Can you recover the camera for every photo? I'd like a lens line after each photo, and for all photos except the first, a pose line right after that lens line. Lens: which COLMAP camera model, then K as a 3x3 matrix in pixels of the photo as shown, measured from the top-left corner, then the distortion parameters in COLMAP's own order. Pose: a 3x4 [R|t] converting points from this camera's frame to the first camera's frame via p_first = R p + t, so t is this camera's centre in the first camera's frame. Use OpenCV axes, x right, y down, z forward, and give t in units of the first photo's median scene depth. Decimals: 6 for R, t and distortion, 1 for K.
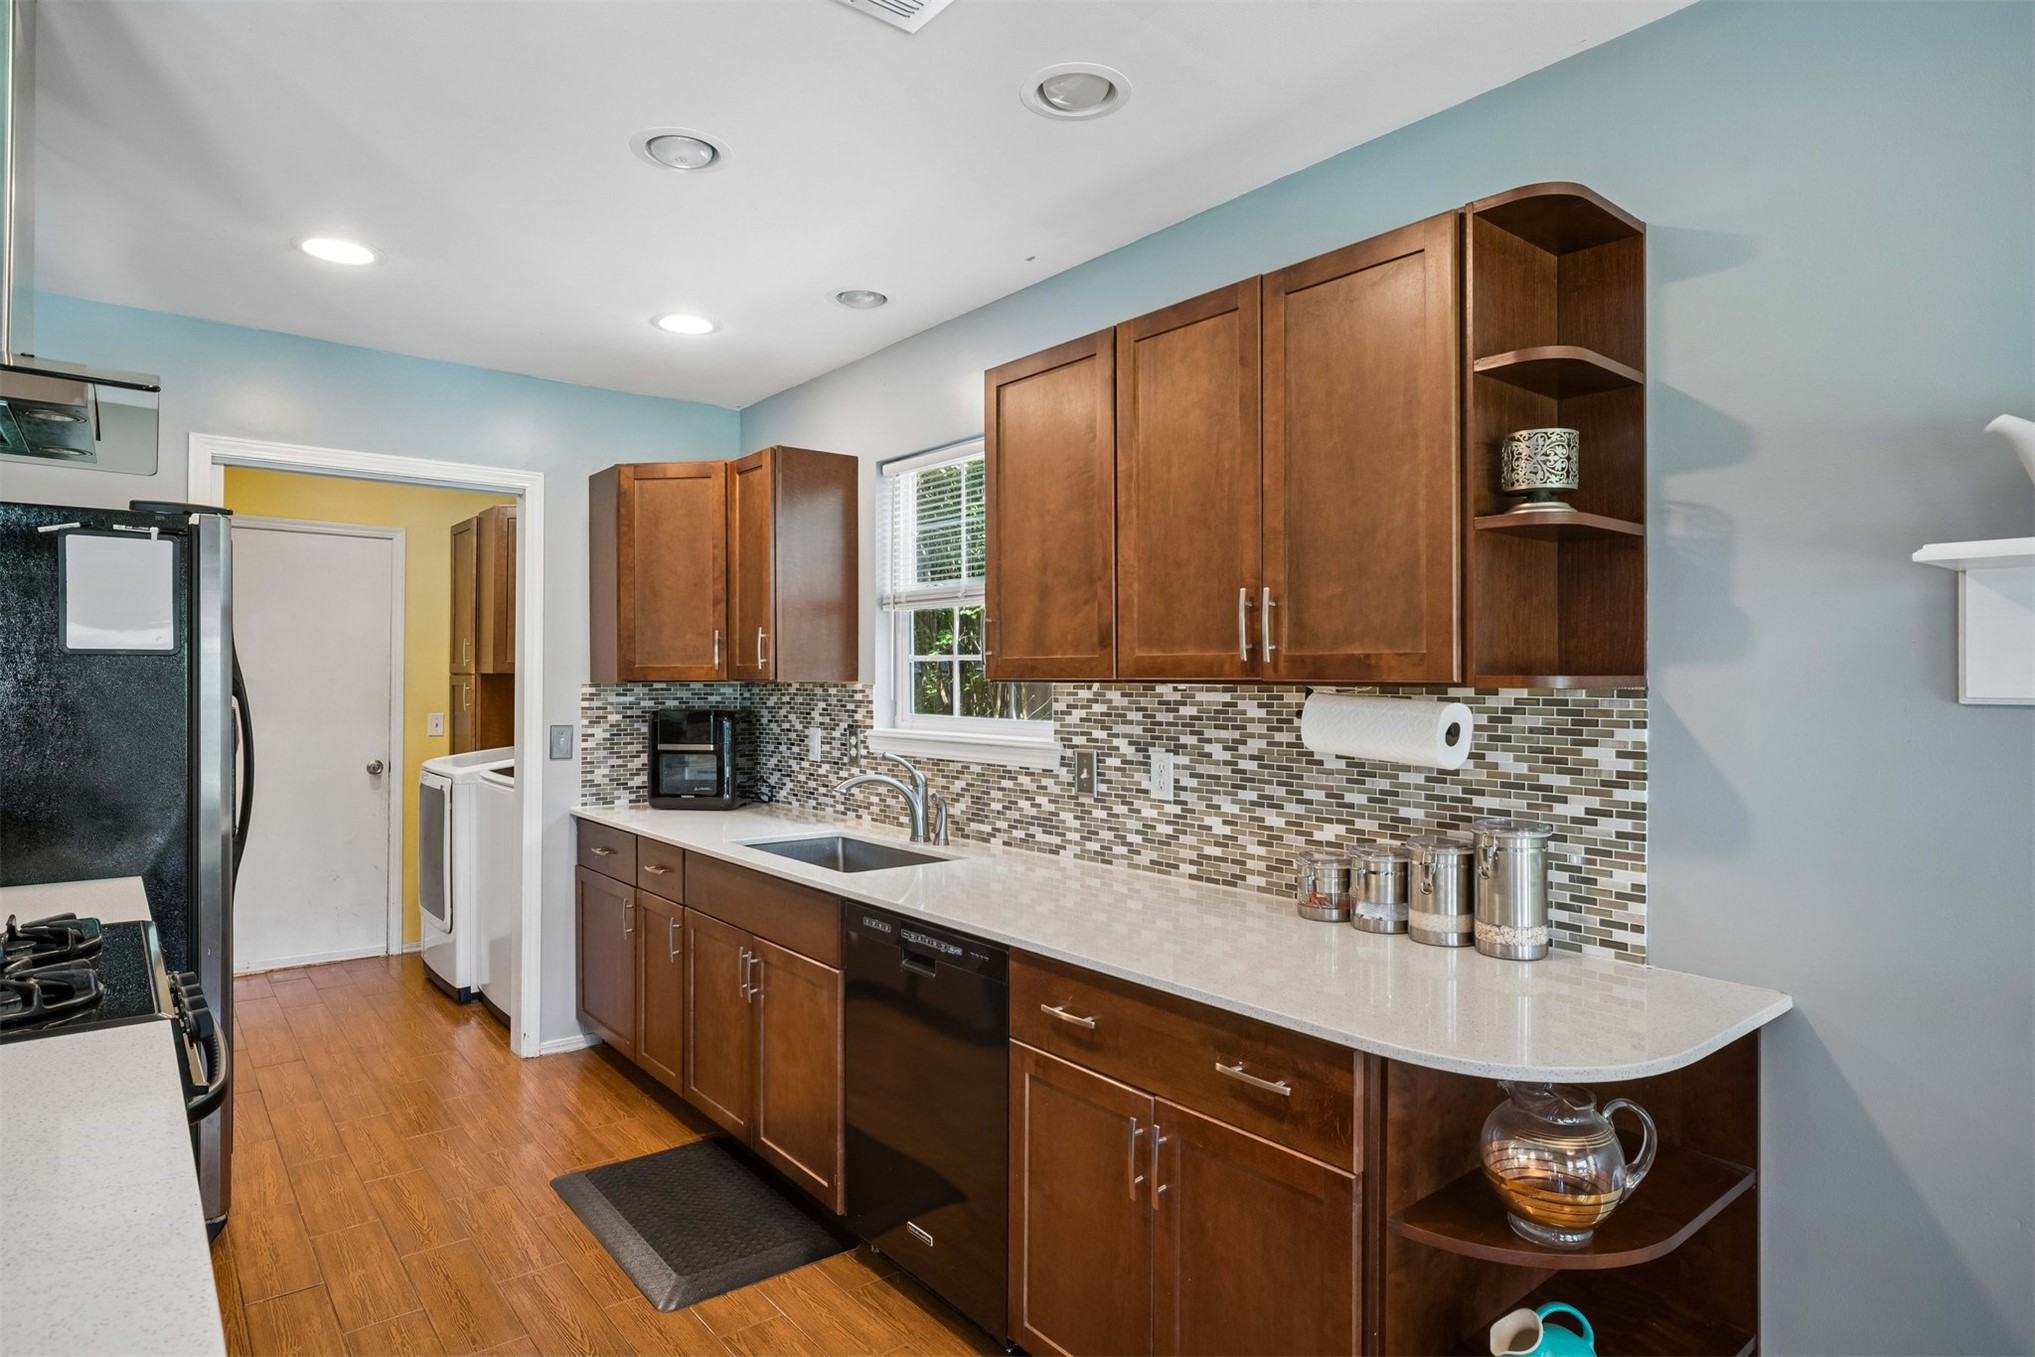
lens RADIAL K [[1092.3, 0, 999.8], [0, 1092.3, 670.2], [0, 0, 1]] dist [-0.033079, 0.000099]
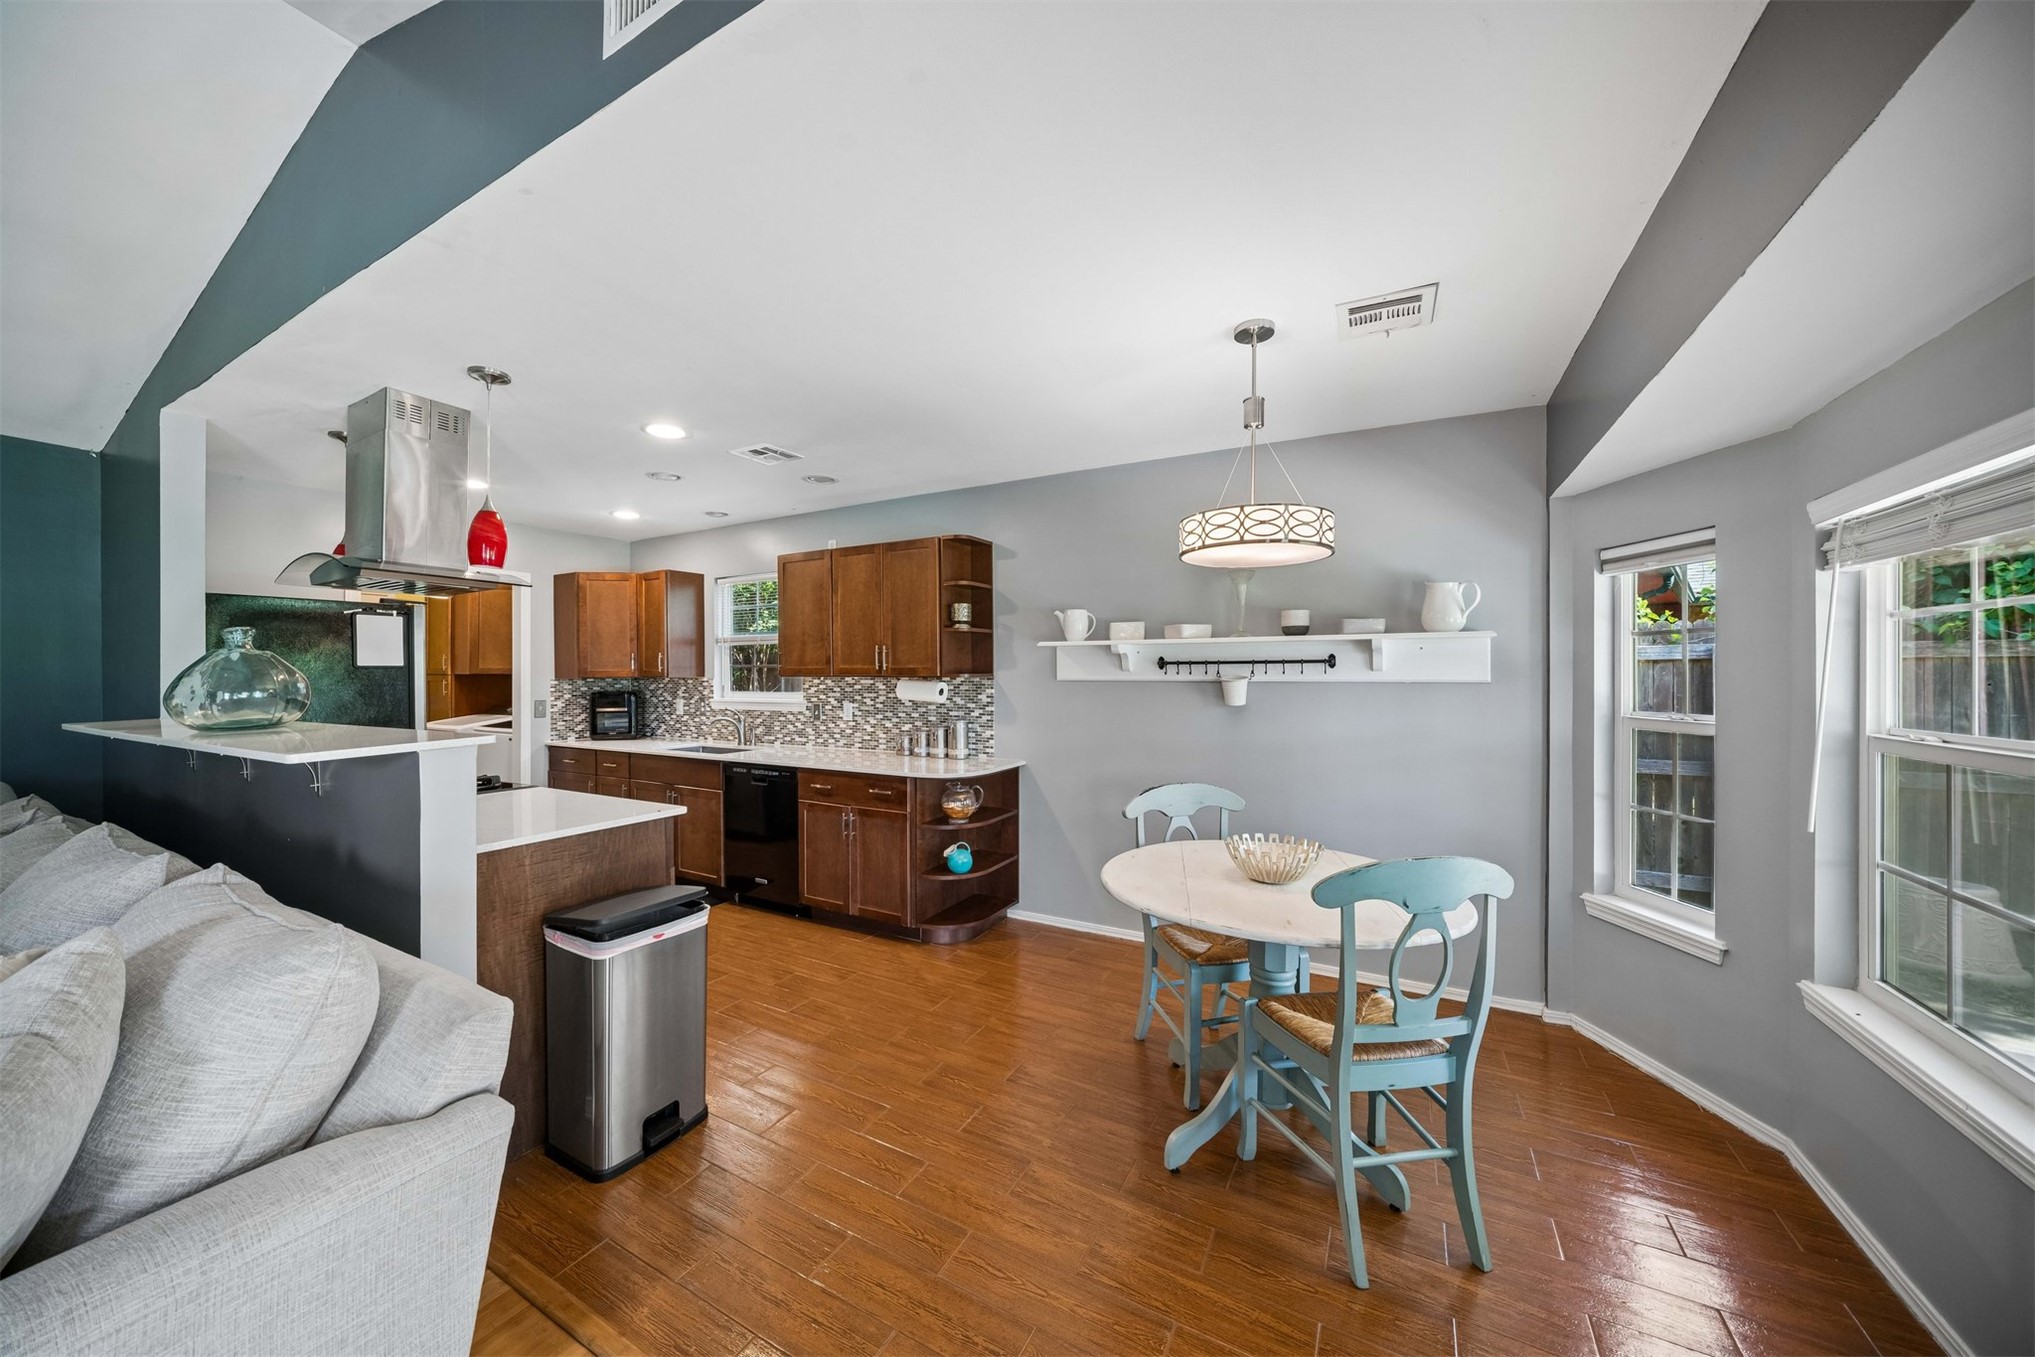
lens RADIAL K [[706.4, 0, 996.4], [0, 706.4, 670.5], [0, 0, 1]] dist [-0.001096, -0.000003]
pose [[0.929154, -0.005050, 0.369658, -0.166014], [0.003238, 0.999980, 0.005521, -0.012829], [-0.369678, -0.003933, 0.929151, -0.809290]]
